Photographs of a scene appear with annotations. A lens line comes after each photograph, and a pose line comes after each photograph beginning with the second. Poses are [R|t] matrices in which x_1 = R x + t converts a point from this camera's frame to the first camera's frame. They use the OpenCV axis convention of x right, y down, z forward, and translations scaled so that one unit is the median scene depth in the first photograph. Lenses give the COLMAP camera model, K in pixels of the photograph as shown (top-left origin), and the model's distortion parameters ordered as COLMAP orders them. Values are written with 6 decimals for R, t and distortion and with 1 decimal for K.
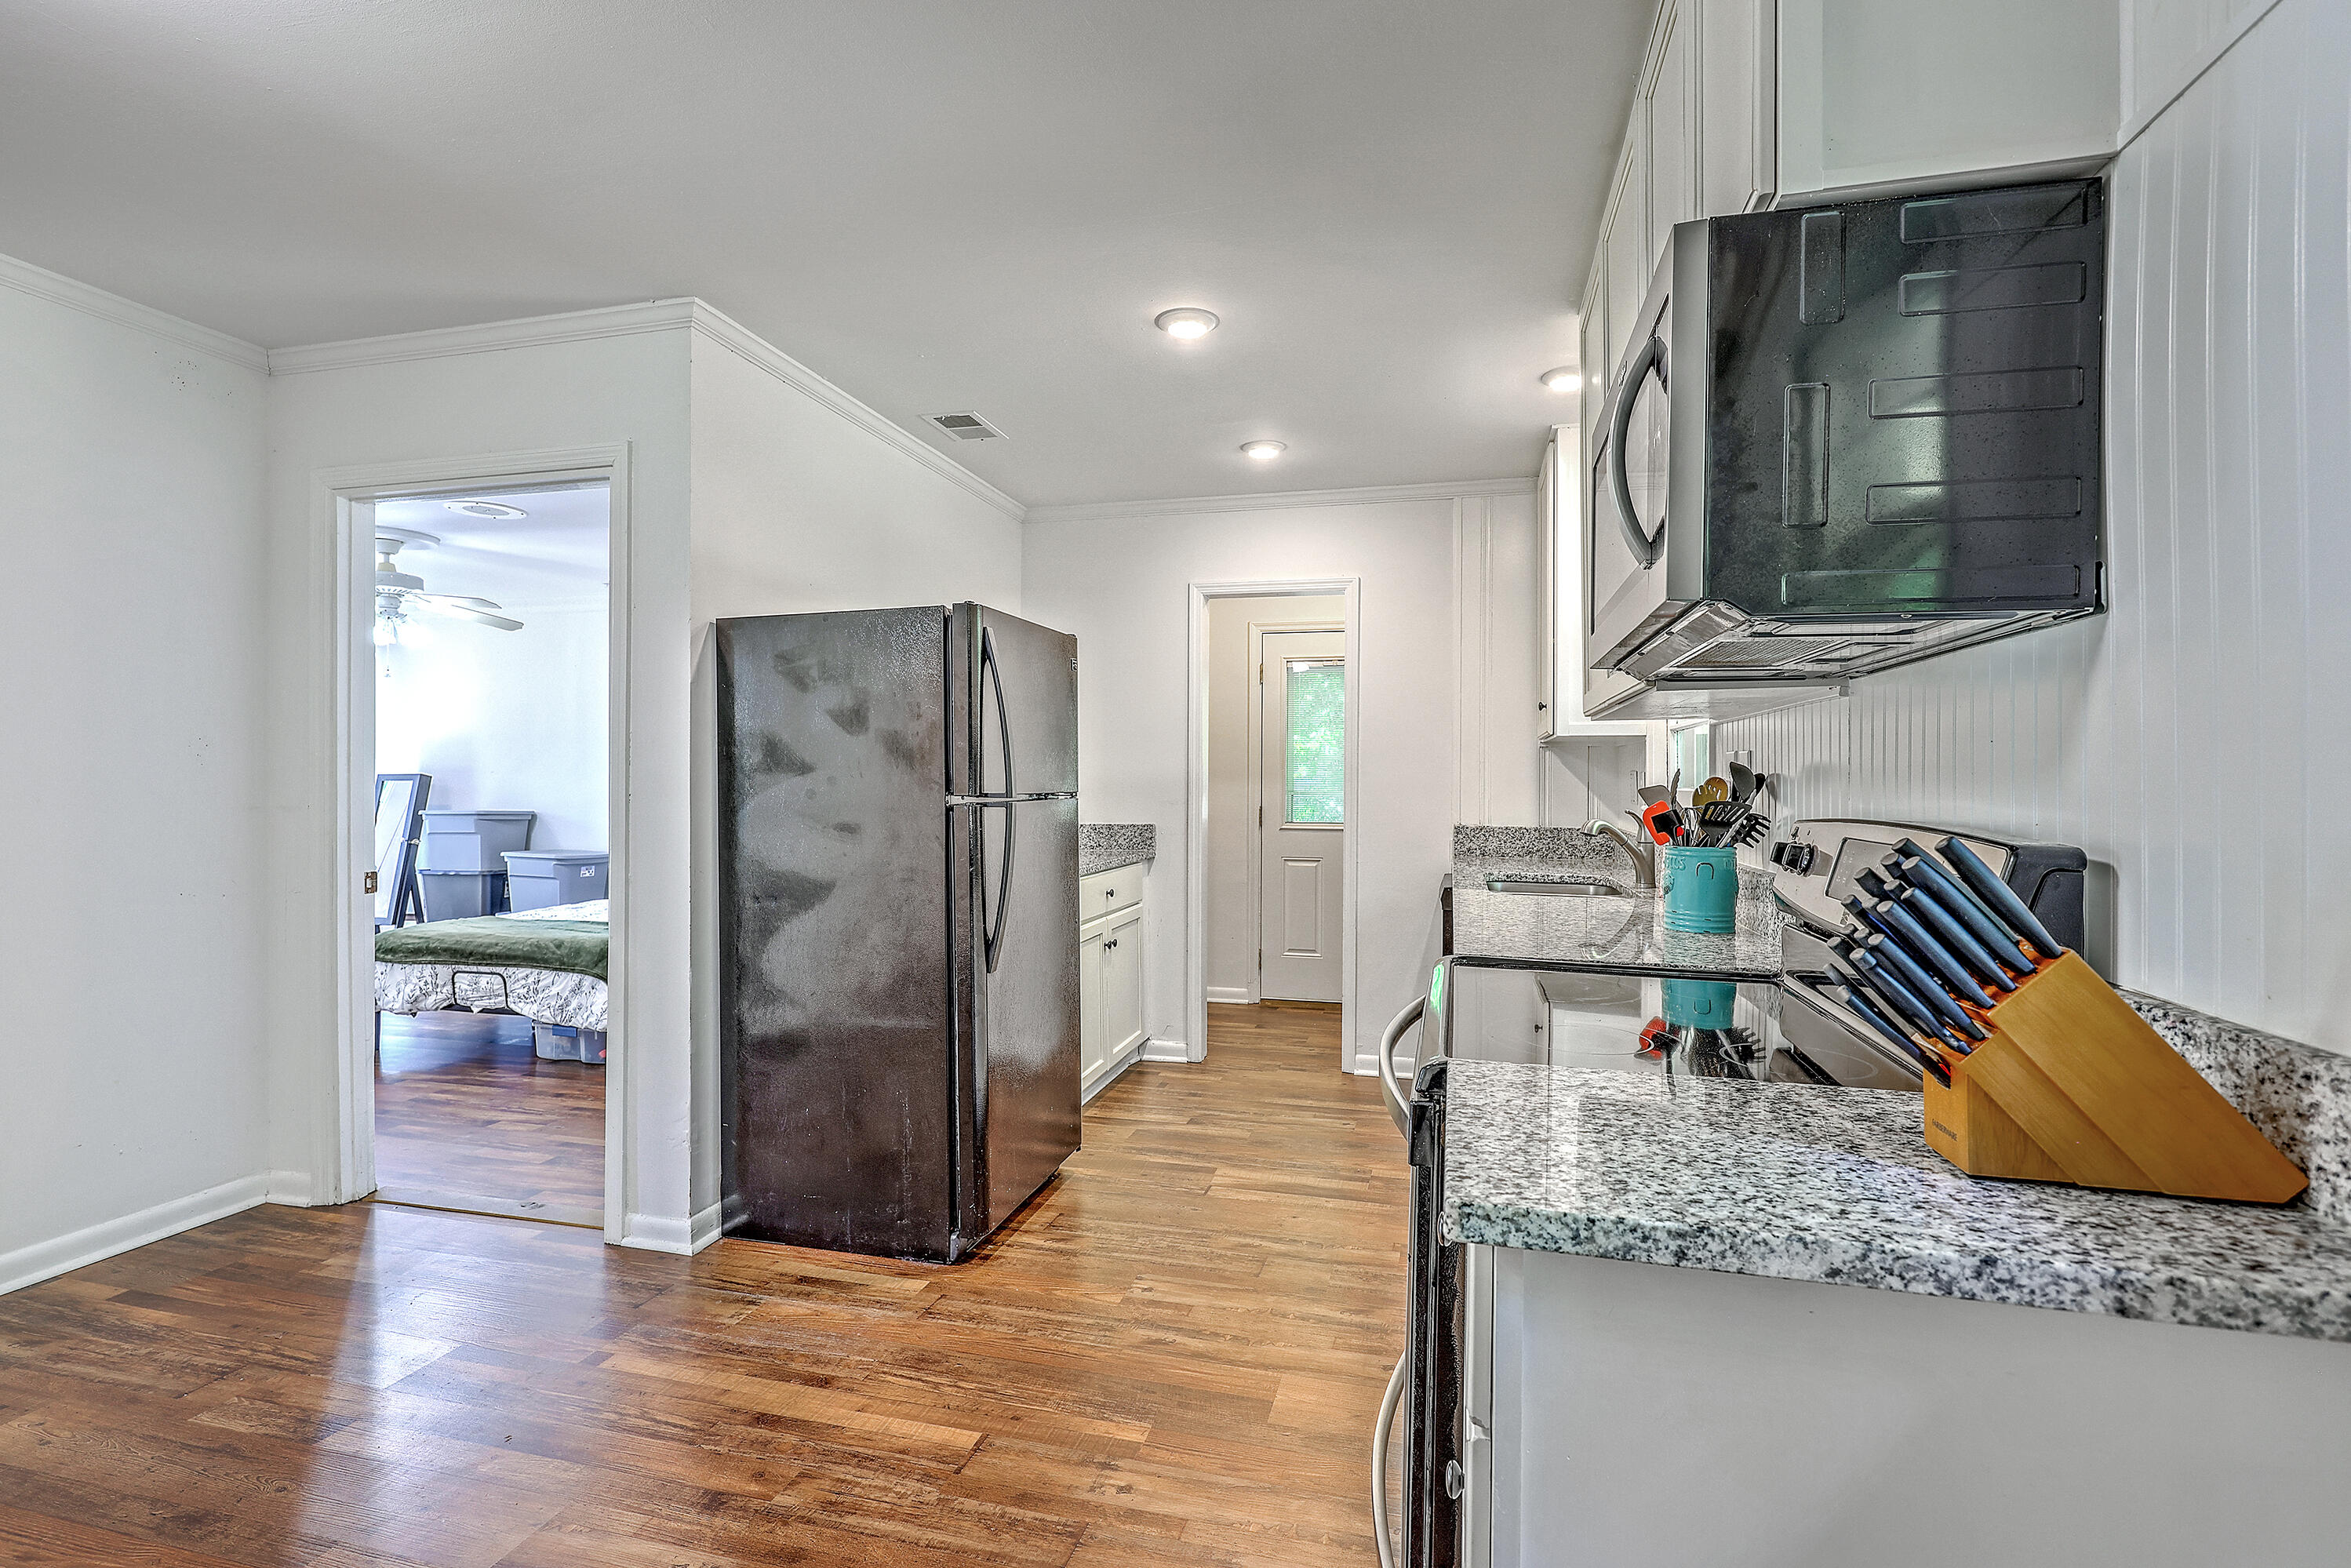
lens RADIAL K [[1091.5, 0, 1181.5], [0, 1091.5, 780.1], [0, 0, 1]] dist [-0.000727, -0.000236]
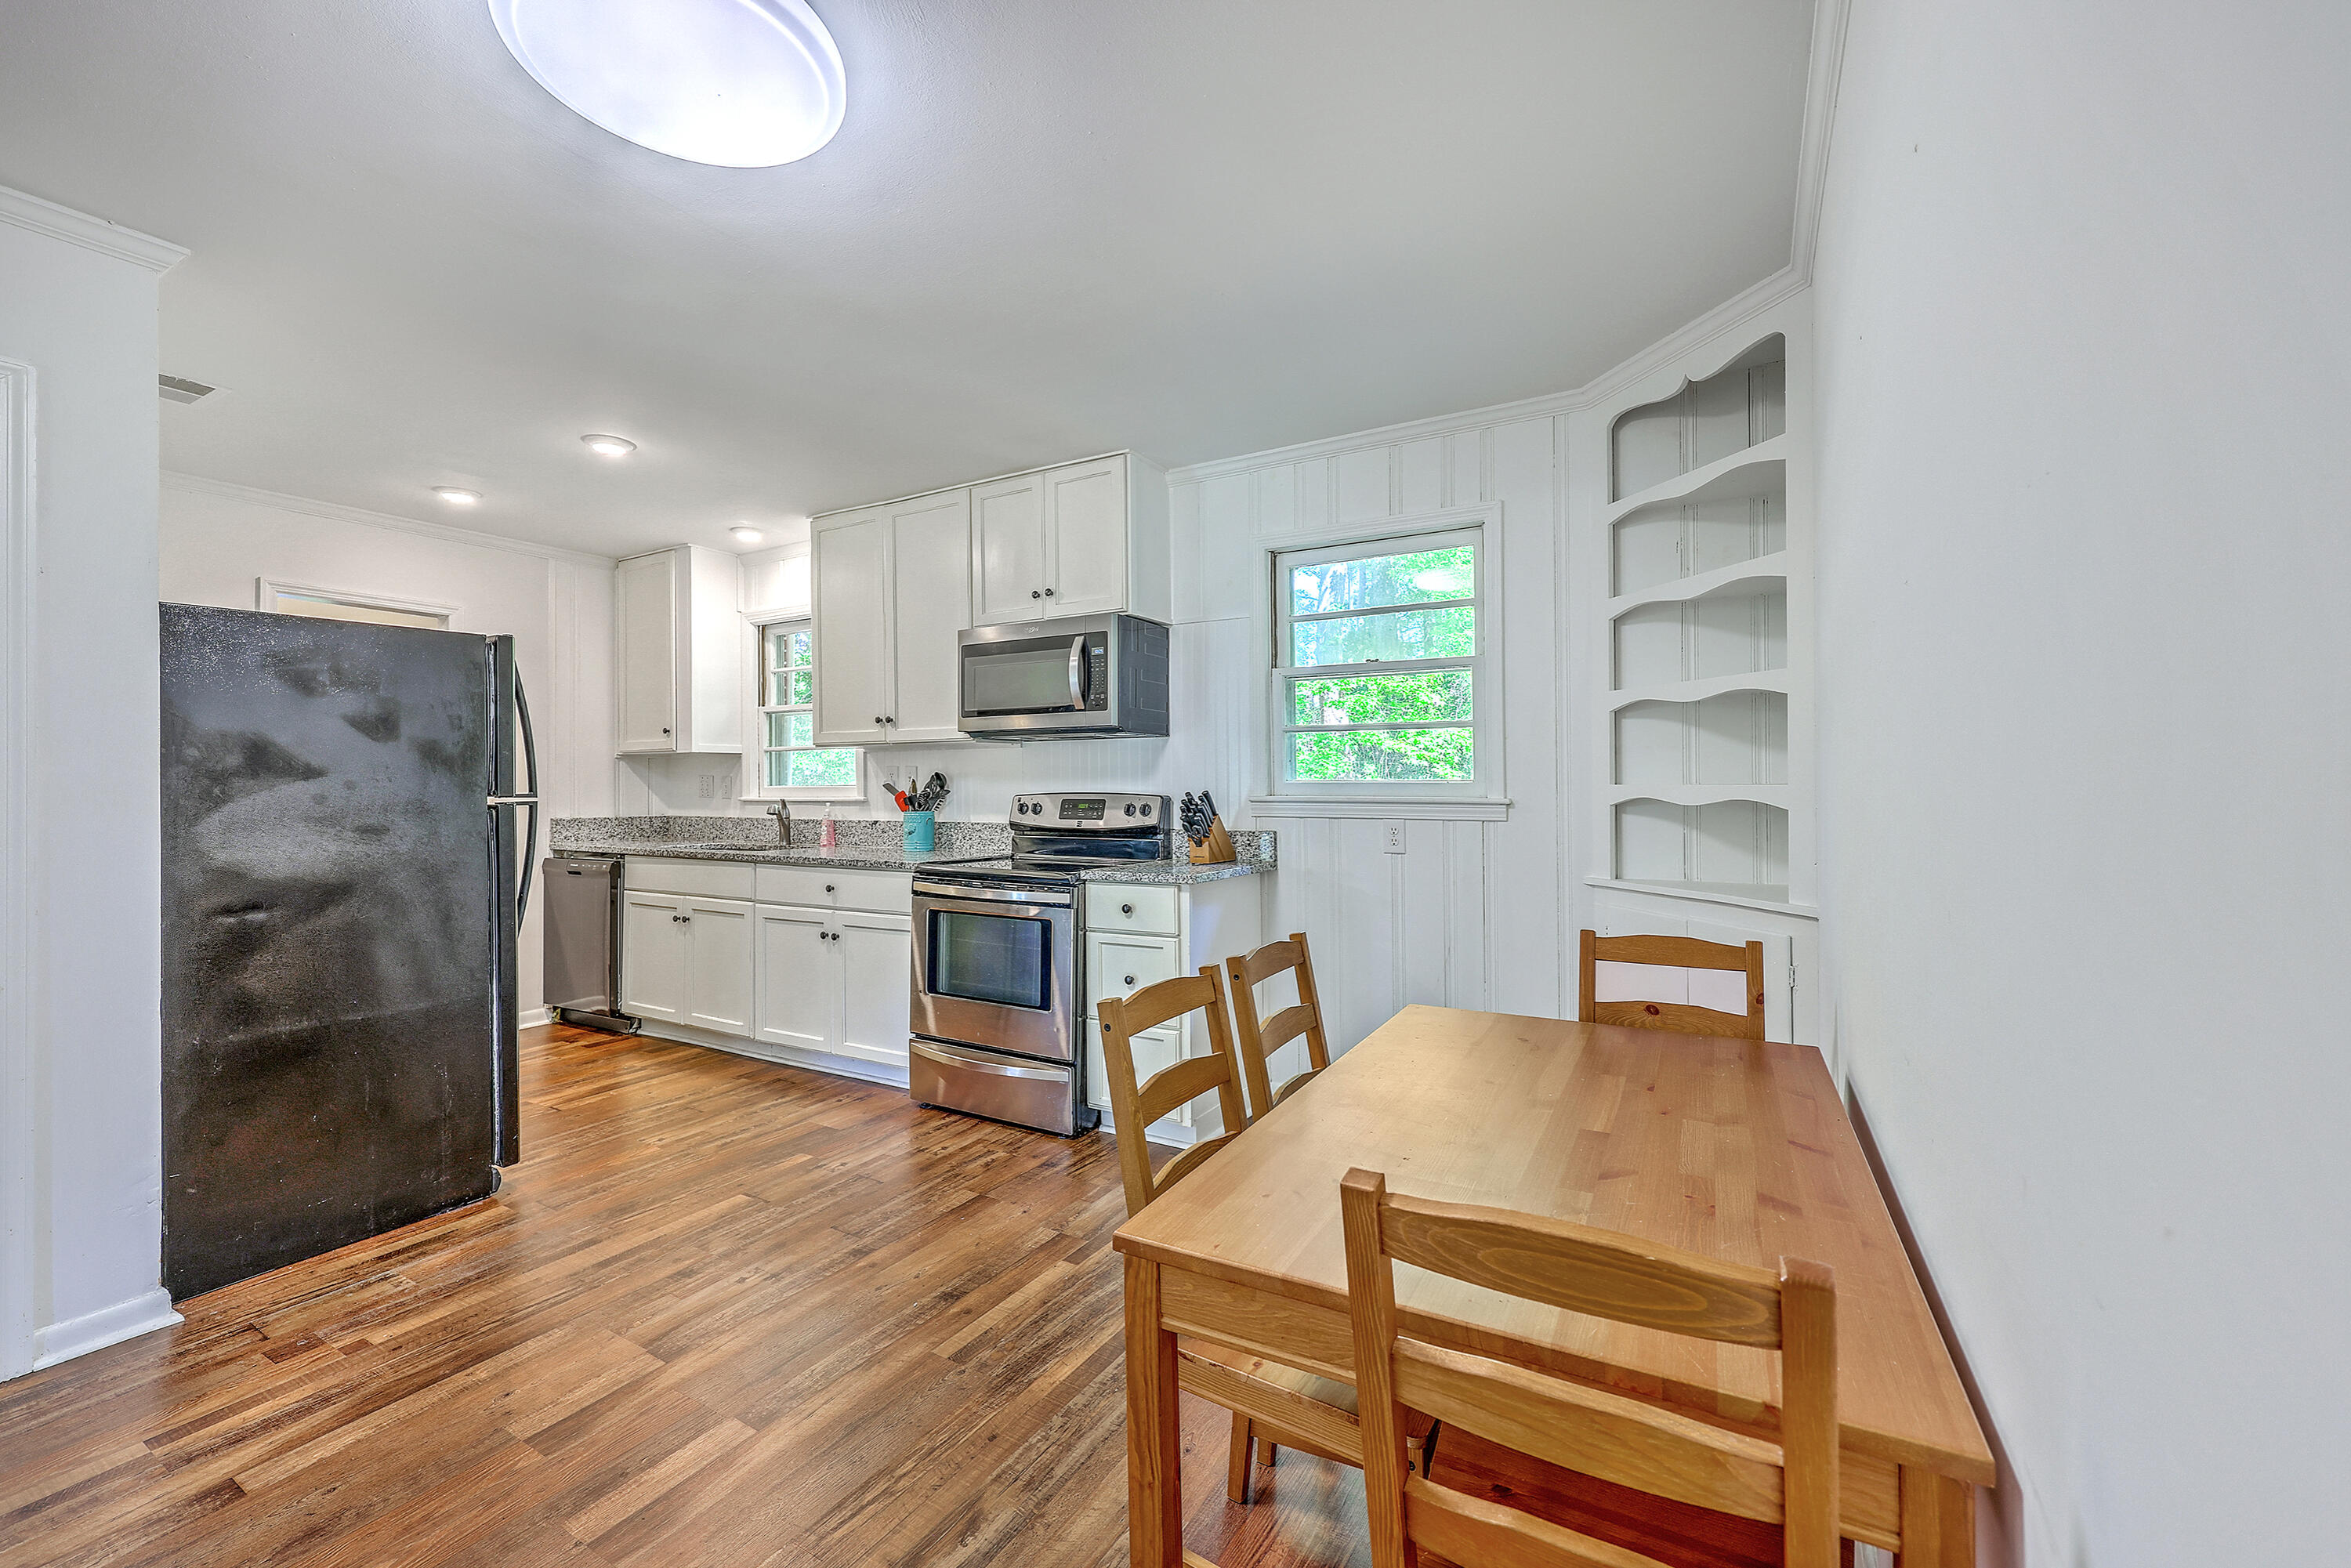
lens RADIAL K [[958.3, 0, 1179.3], [0, 958.3, 781.7], [0, 0, 1]] dist [0.000620, 0.000058]
pose [[0.272709, -0.004480, 0.962086, -0.982878], [0.007581, 0.999968, 0.002508, 0.001214], [-0.962067, 0.006609, 0.272735, 0.003666]]
